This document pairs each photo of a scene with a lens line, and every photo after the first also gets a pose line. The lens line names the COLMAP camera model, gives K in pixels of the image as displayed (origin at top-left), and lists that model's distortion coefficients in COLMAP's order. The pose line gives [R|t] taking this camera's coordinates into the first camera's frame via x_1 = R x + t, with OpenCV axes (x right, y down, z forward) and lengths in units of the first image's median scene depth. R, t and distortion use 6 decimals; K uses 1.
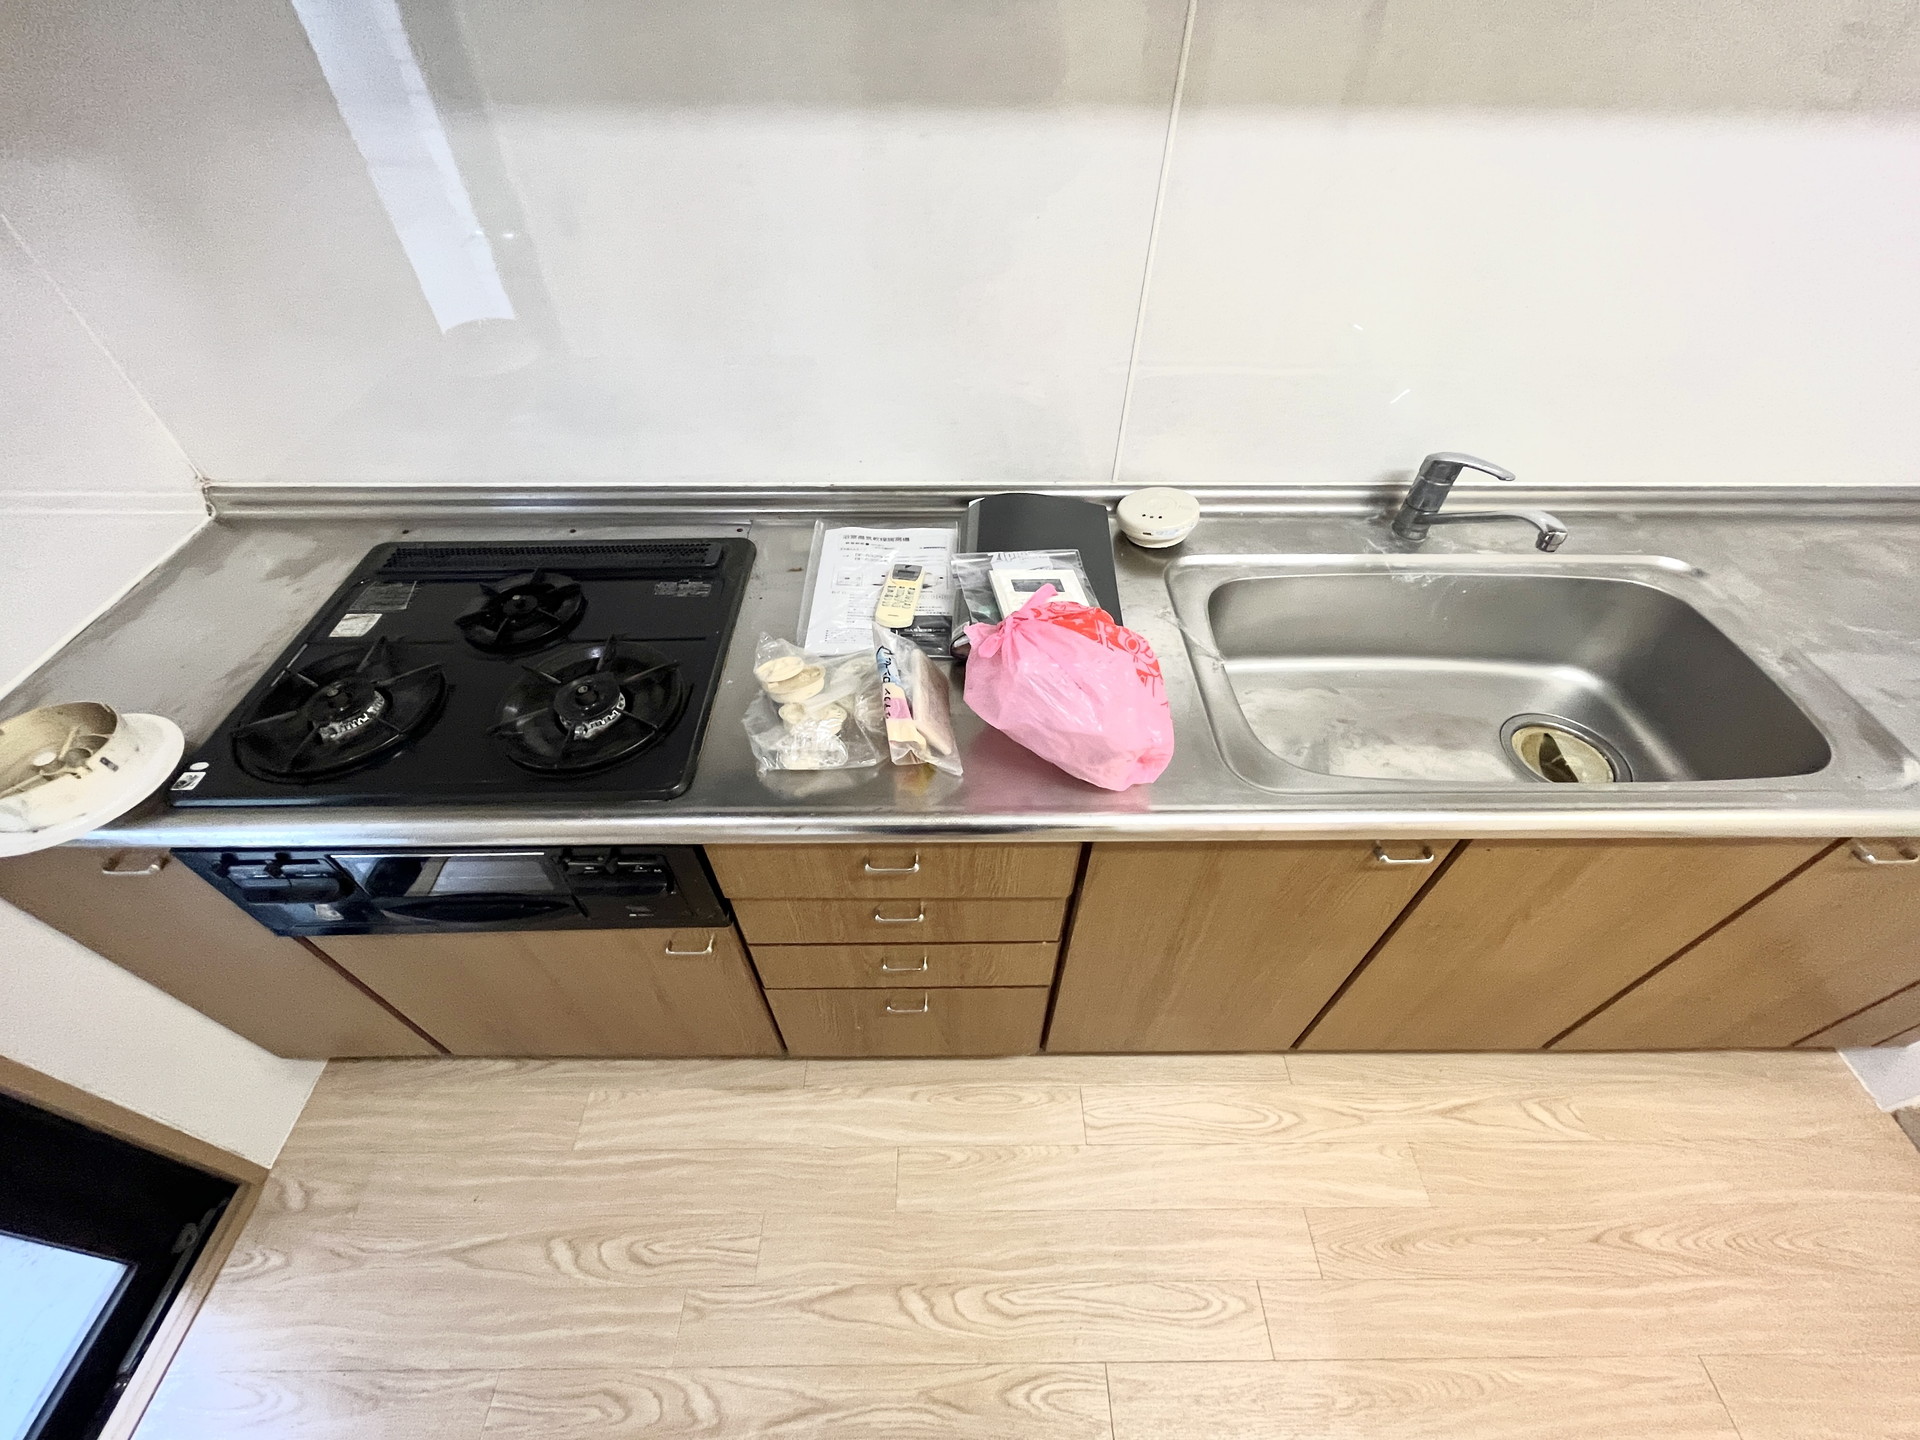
lens RADIAL K [[776.2, 0, 959.7], [0, 776.2, 720.8], [0, 0, 1]] dist [0.000361, 0.001025]
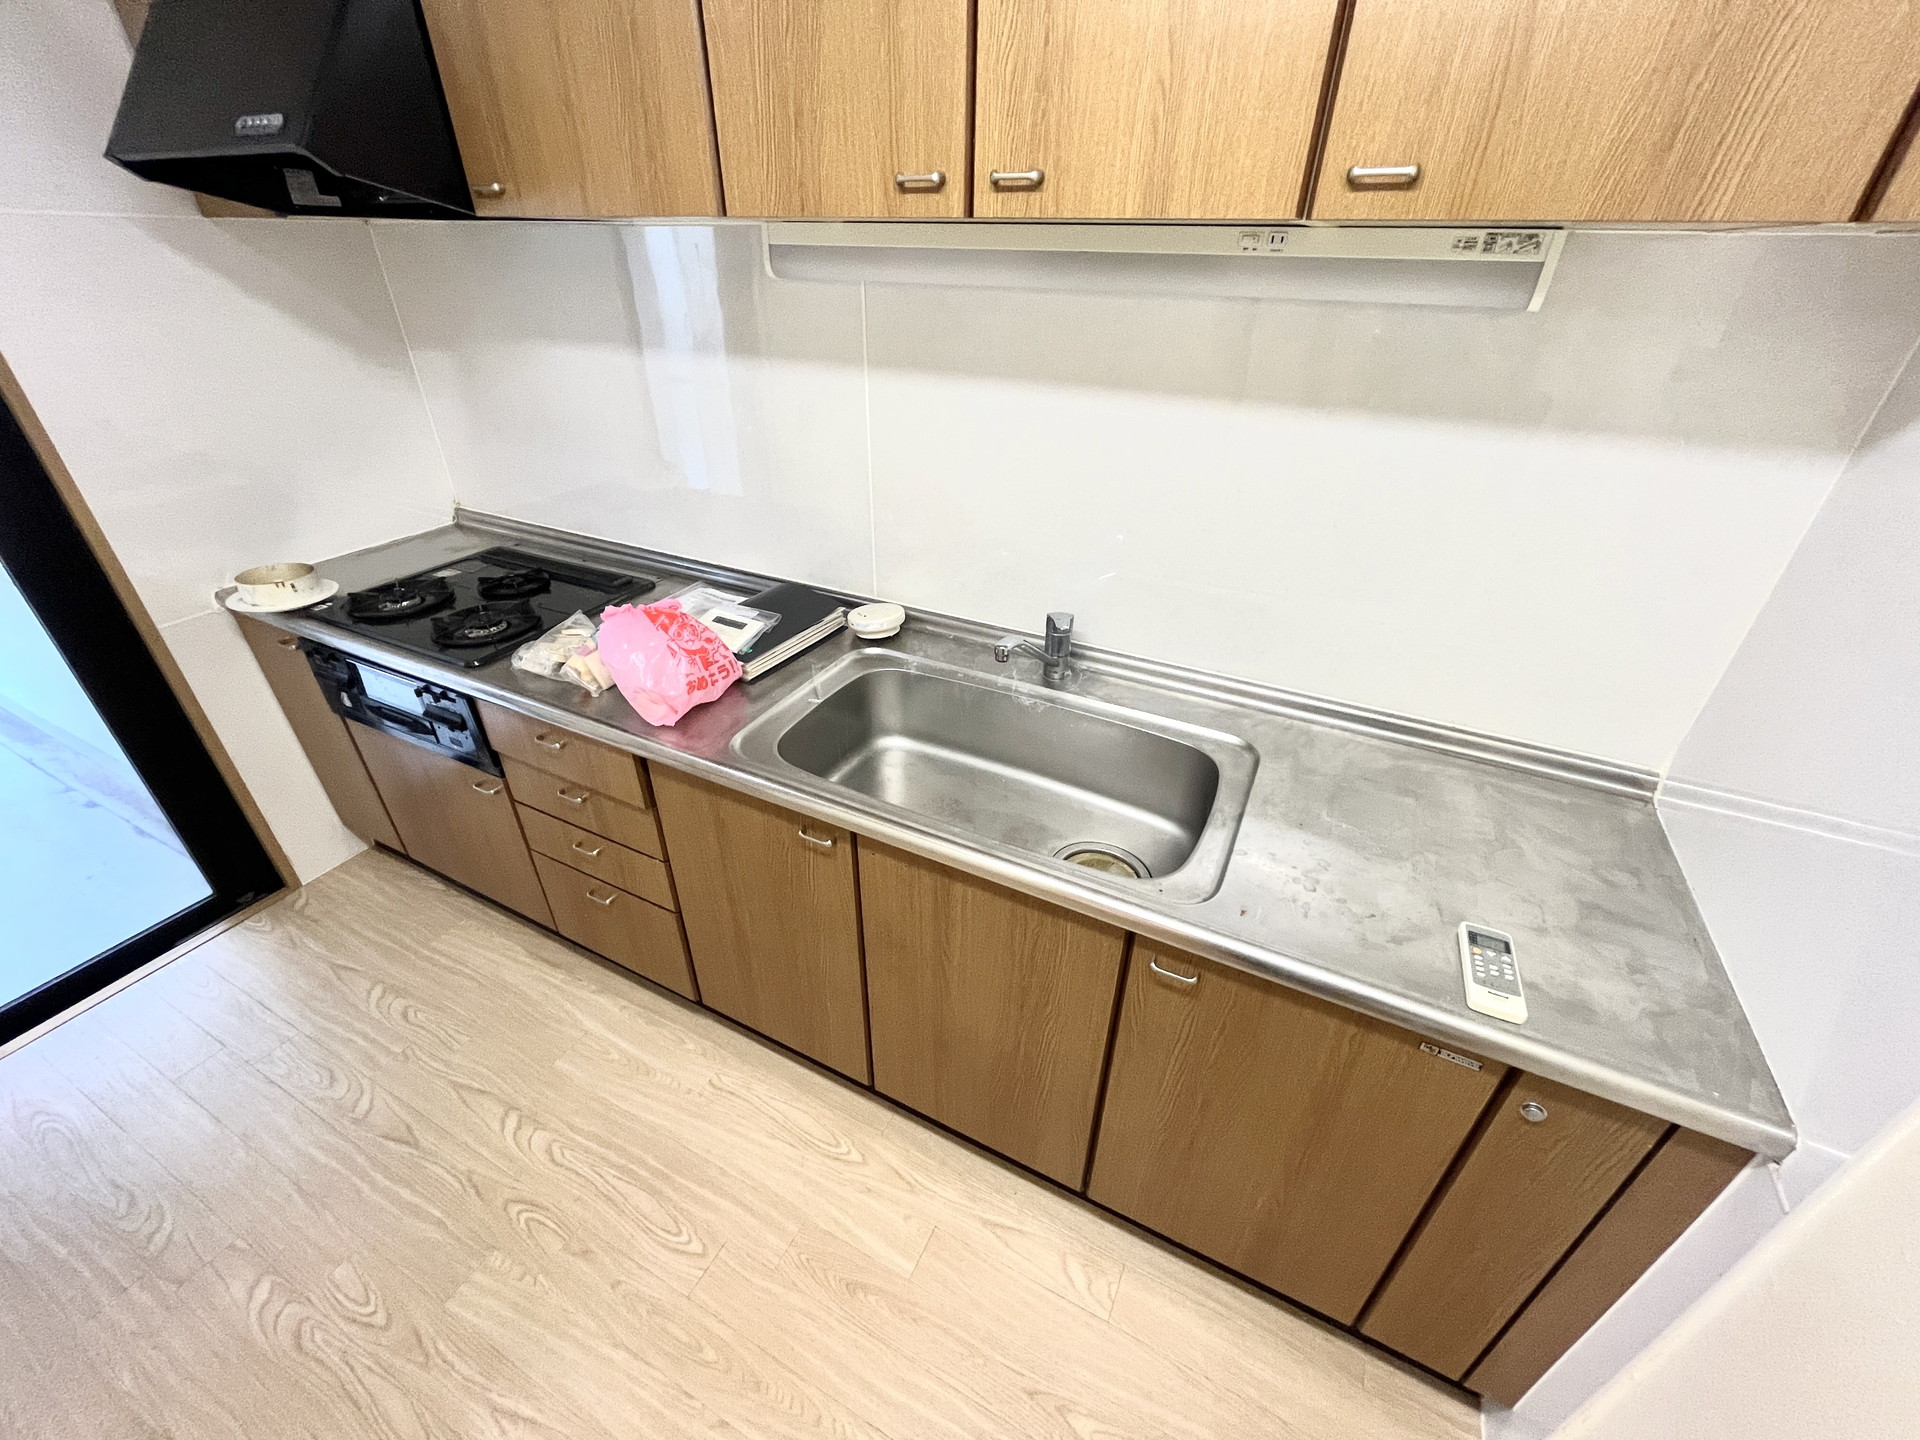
lens RADIAL K [[776.2, 0, 952.4], [0, 776.2, 705.2], [0, 0, 1]] dist [0.000361, 0.001025]
pose [[0.890212, 0.243368, -0.385090, 0.918325], [-0.339138, 0.918453, -0.203543, 0.112376], [0.304151, 0.311795, 0.900153, -0.174708]]
